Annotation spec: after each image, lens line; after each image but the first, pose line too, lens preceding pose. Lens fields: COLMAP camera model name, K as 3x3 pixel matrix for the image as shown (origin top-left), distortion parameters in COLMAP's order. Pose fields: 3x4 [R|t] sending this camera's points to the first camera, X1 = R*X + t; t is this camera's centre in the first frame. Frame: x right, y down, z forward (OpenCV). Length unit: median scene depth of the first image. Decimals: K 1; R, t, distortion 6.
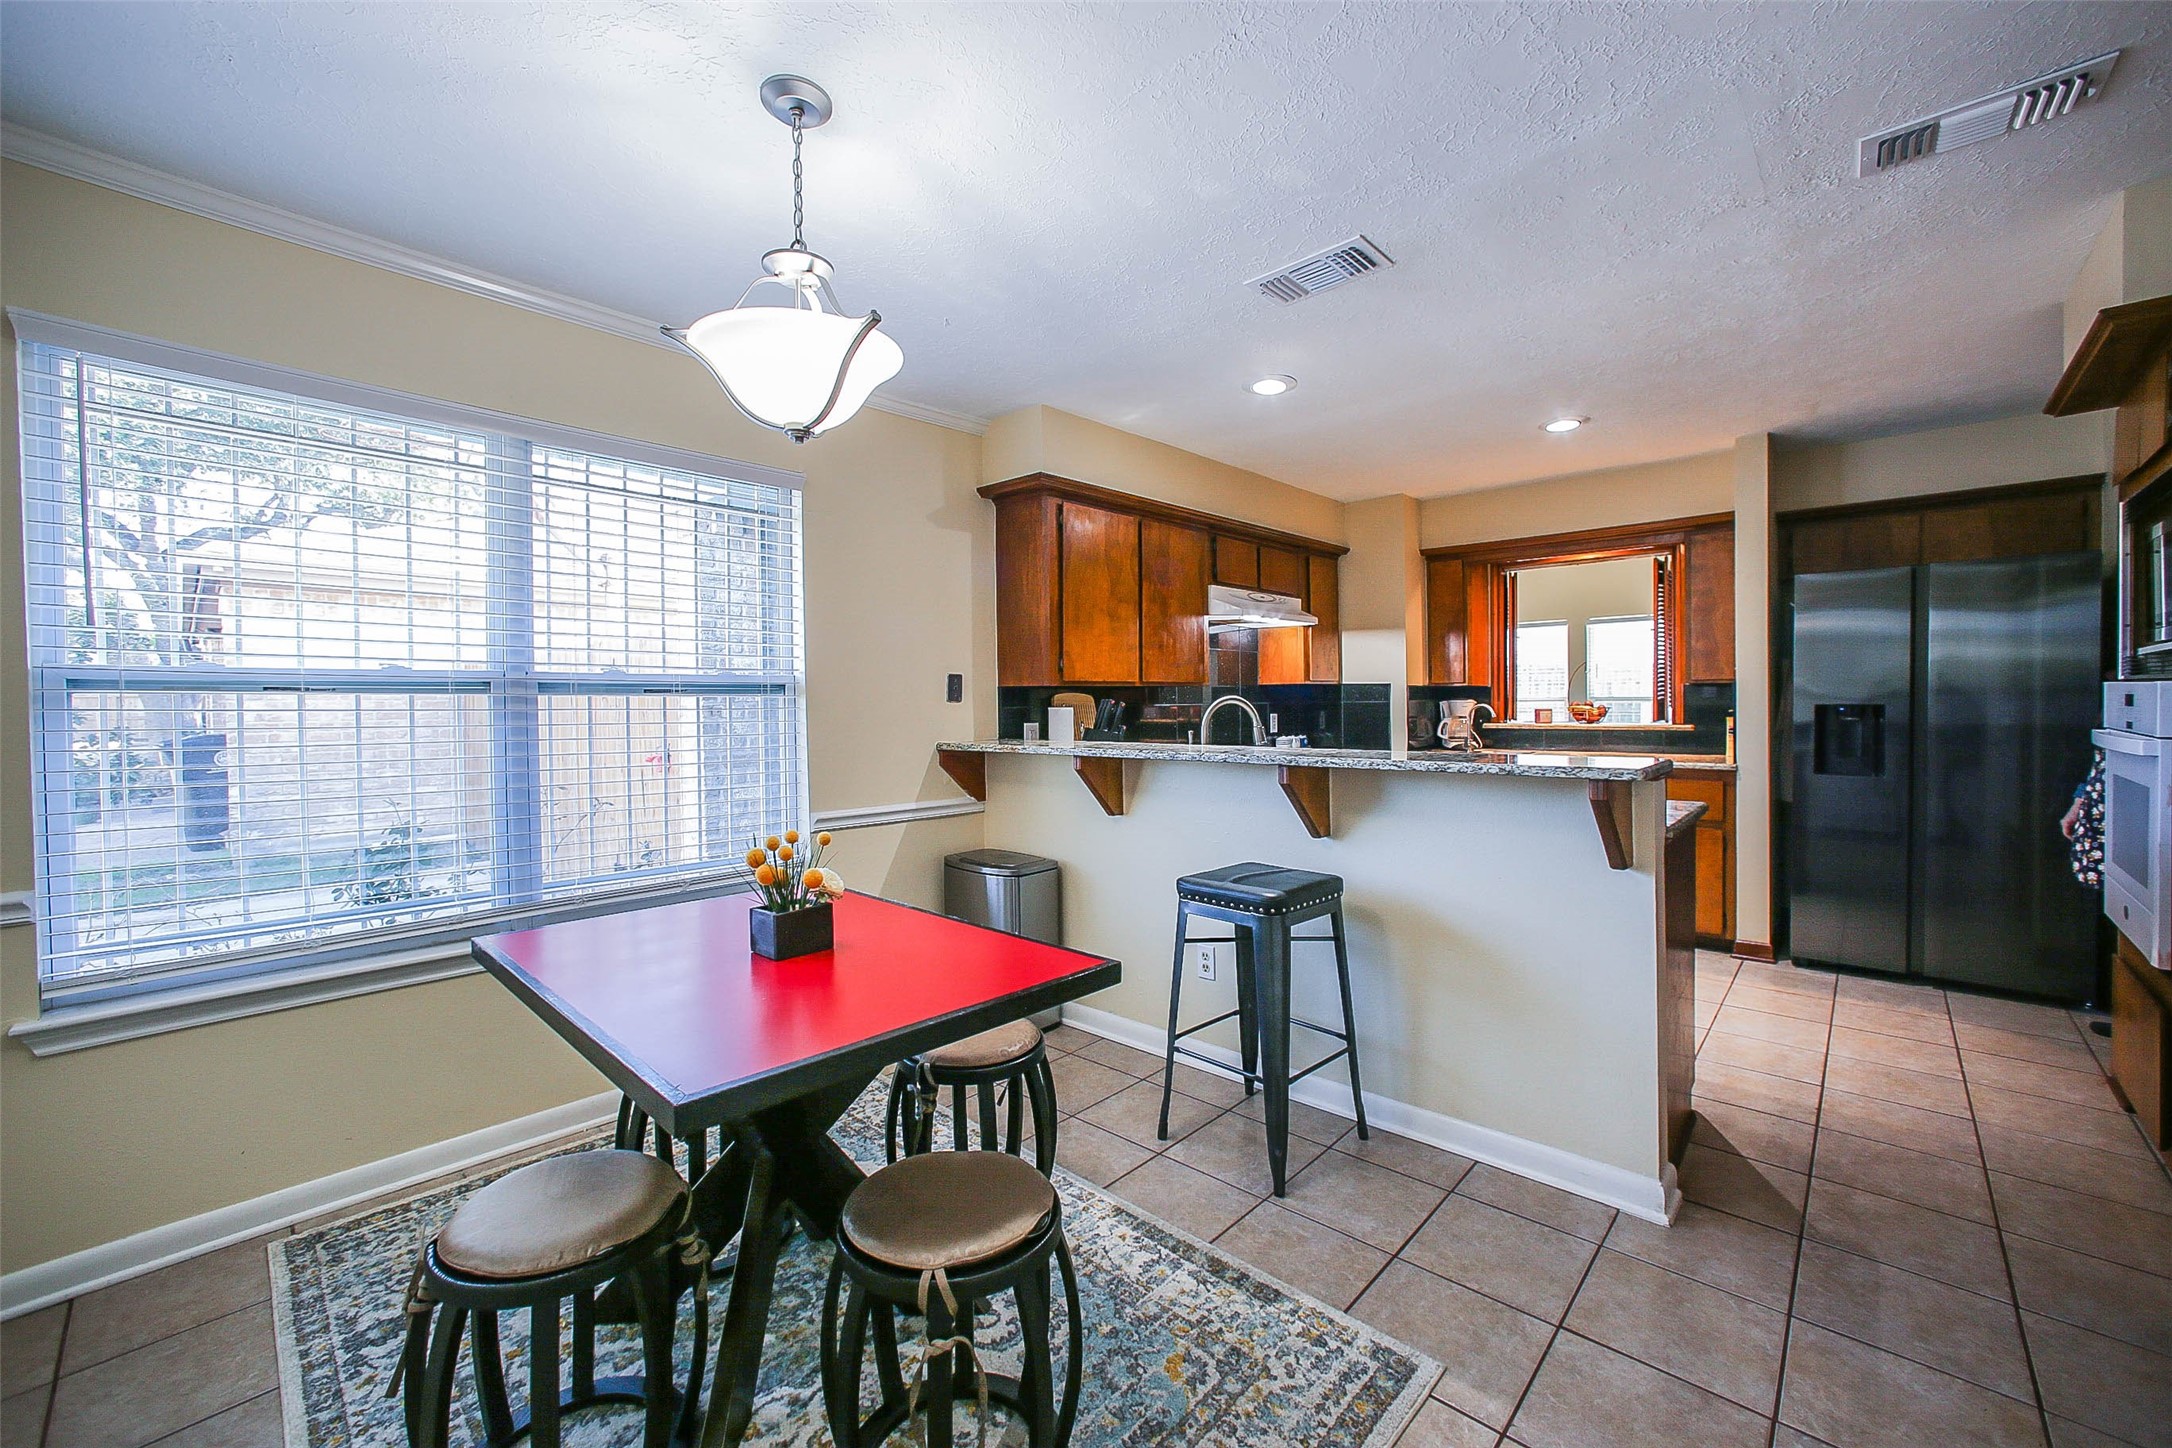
lens RADIAL K [[858.6, 0, 1091.2], [0, 858.6, 717.4], [0, 0, 1]] dist [-0.007718, 0.002527]
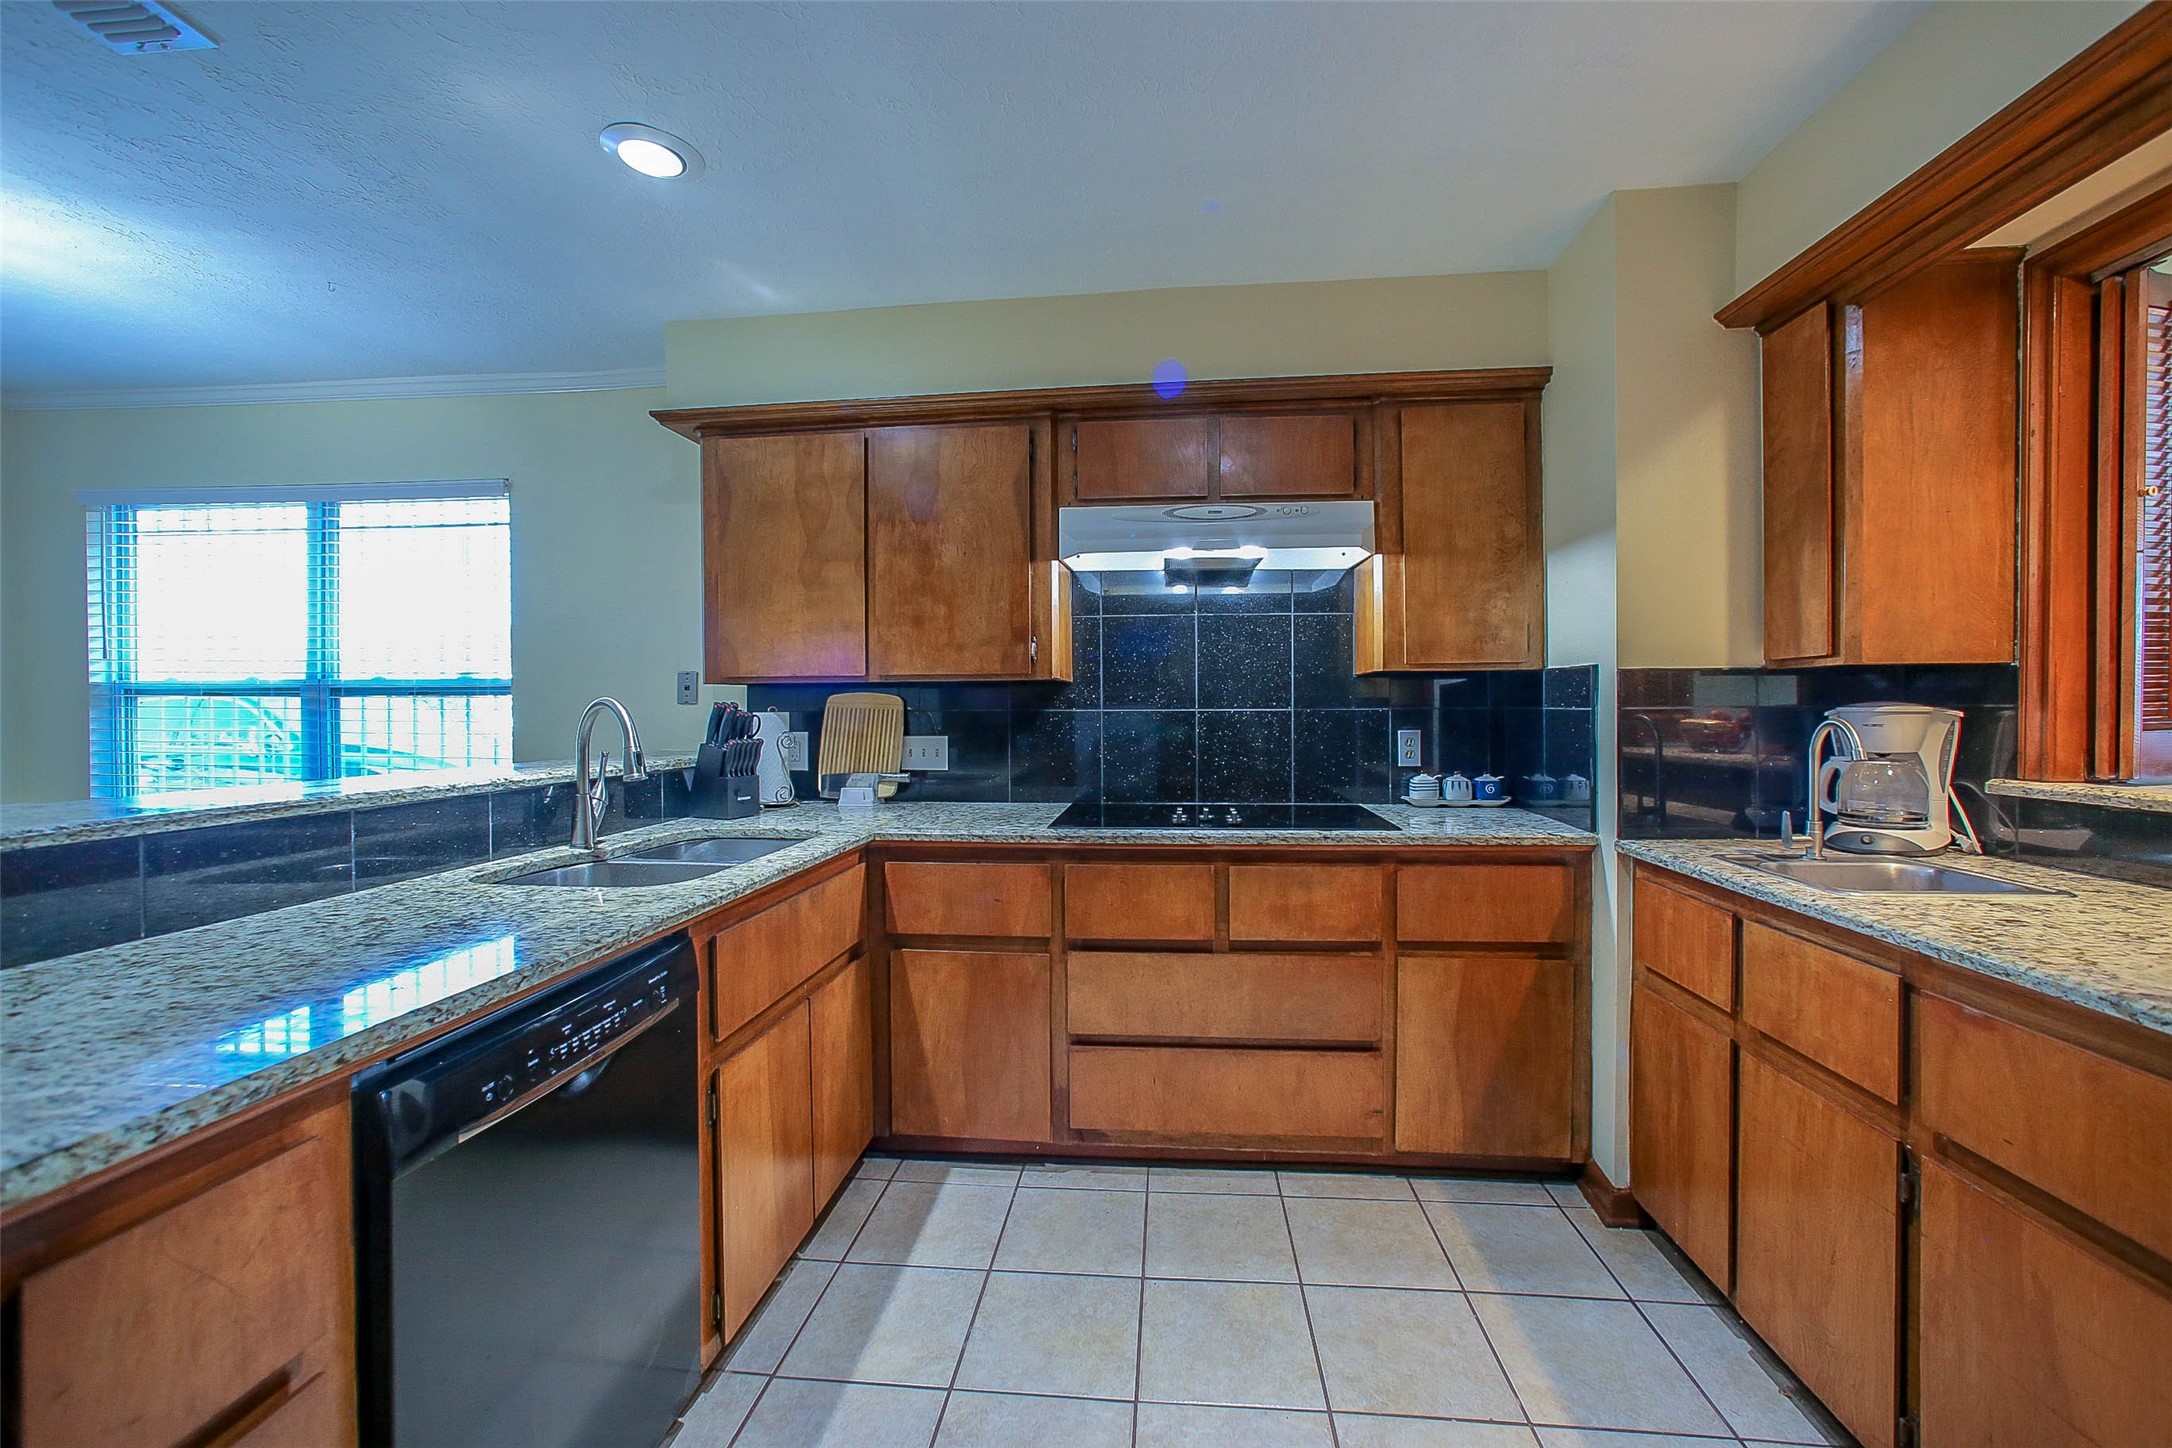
lens RADIAL K [[858.6, 0, 1093.2], [0, 858.6, 715.6], [0, 0, 1]] dist [-0.007718, 0.002527]
pose [[0.605927, 0.016259, -0.795354, 0.721177], [-0.018649, 0.999807, 0.006232, -0.018613], [0.795302, 0.011057, 0.606113, 0.759773]]
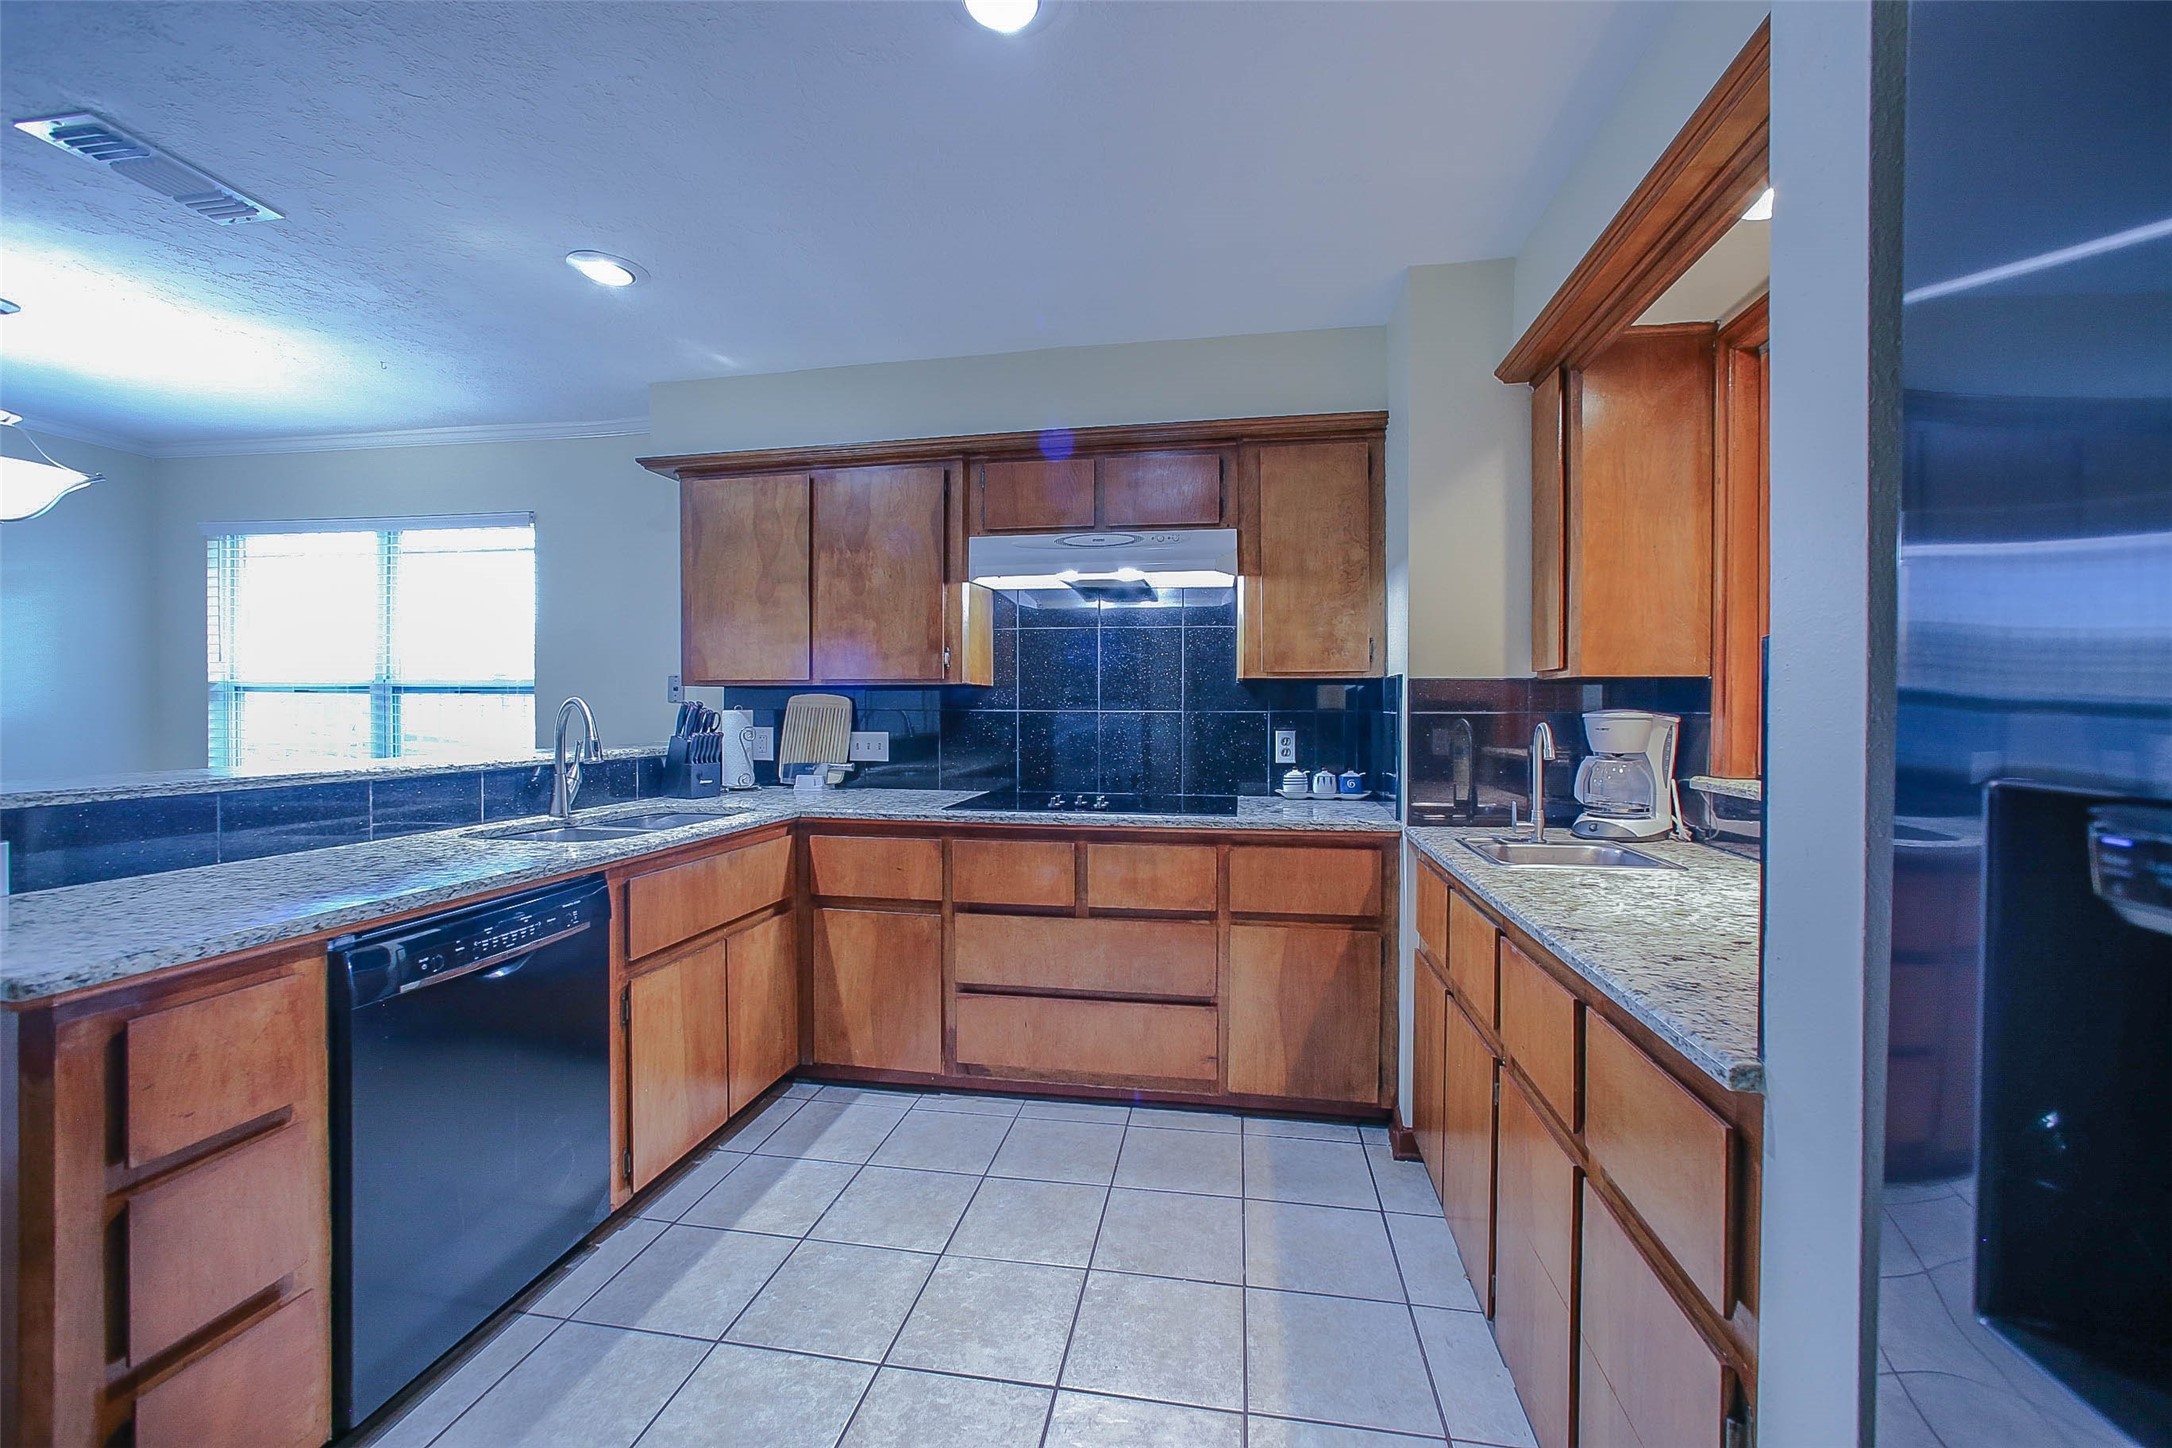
lens RADIAL K [[858.6, 0, 1084.9], [0, 858.6, 716.0], [0, 0, 1]] dist [-0.007718, 0.002527]
pose [[0.542713, 0.021389, -0.839646, 0.887832], [-0.026748, 0.999609, 0.008175, -0.022392], [0.839492, 0.018022, 0.543073, 0.810733]]
